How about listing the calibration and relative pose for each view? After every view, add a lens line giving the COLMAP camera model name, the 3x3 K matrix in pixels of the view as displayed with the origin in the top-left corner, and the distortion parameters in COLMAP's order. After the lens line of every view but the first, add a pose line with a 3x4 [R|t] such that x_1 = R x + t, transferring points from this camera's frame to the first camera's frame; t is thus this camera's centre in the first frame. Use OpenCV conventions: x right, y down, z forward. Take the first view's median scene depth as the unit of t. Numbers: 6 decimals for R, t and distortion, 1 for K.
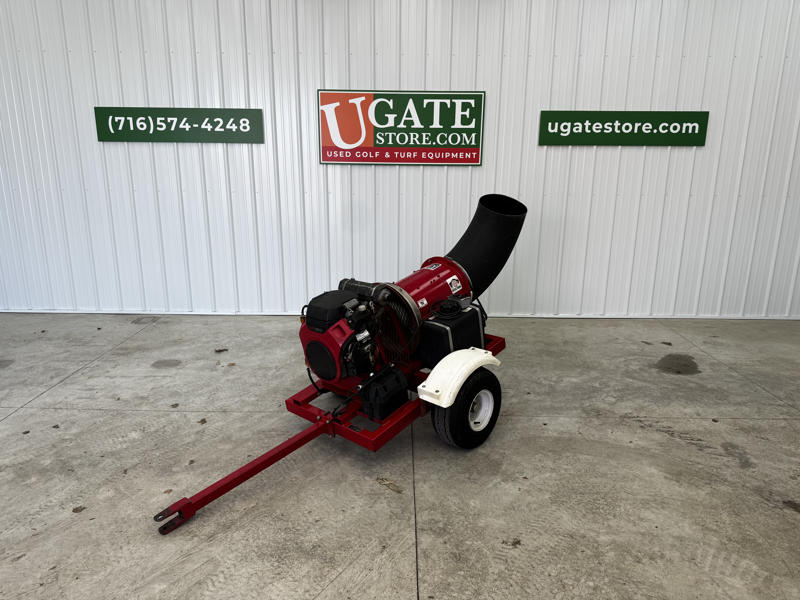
lens RADIAL K [[557.1, 0, 400.0], [0, 557.1, 300.0], [0, 0, 1]] dist [0.065461, 0.000058]
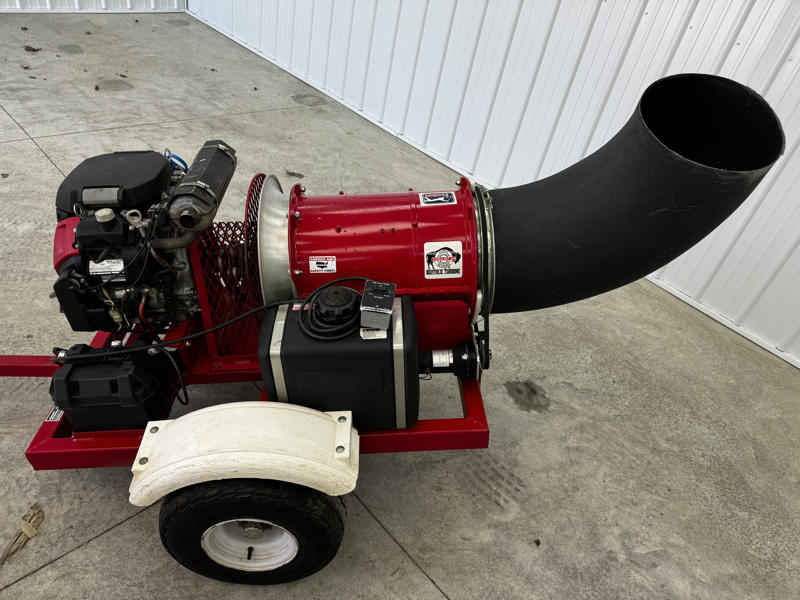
lens RADIAL K [[572.3, 0, 401.9], [0, 572.3, 296.3], [0, 0, 1]] dist [-0.010834, -0.003704]
pose [[0.695404, 0.526469, -0.489124, 0.297492], [-0.349680, 0.842533, 0.409710, -0.168432], [0.627803, -0.113877, 0.769997, 0.643180]]
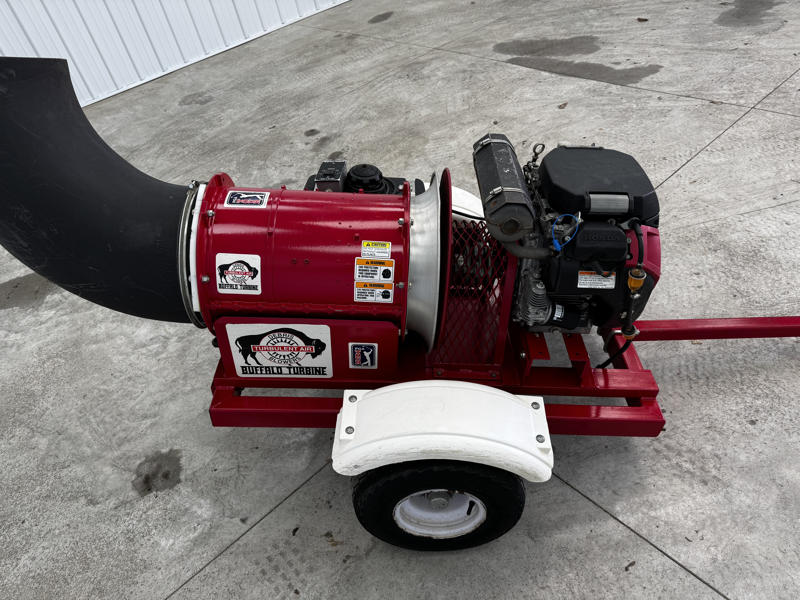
lens RADIAL K [[567.4, 0, 400.0], [0, 567.4, 300.0], [0, 0, 1]] dist [0.006091, 0.001950]
pose [[-0.668062, -0.407958, 0.622304, -0.284123], [0.332277, 0.584744, 0.740045, -0.278760], [-0.665796, 0.701174, -0.255090, 1.092373]]
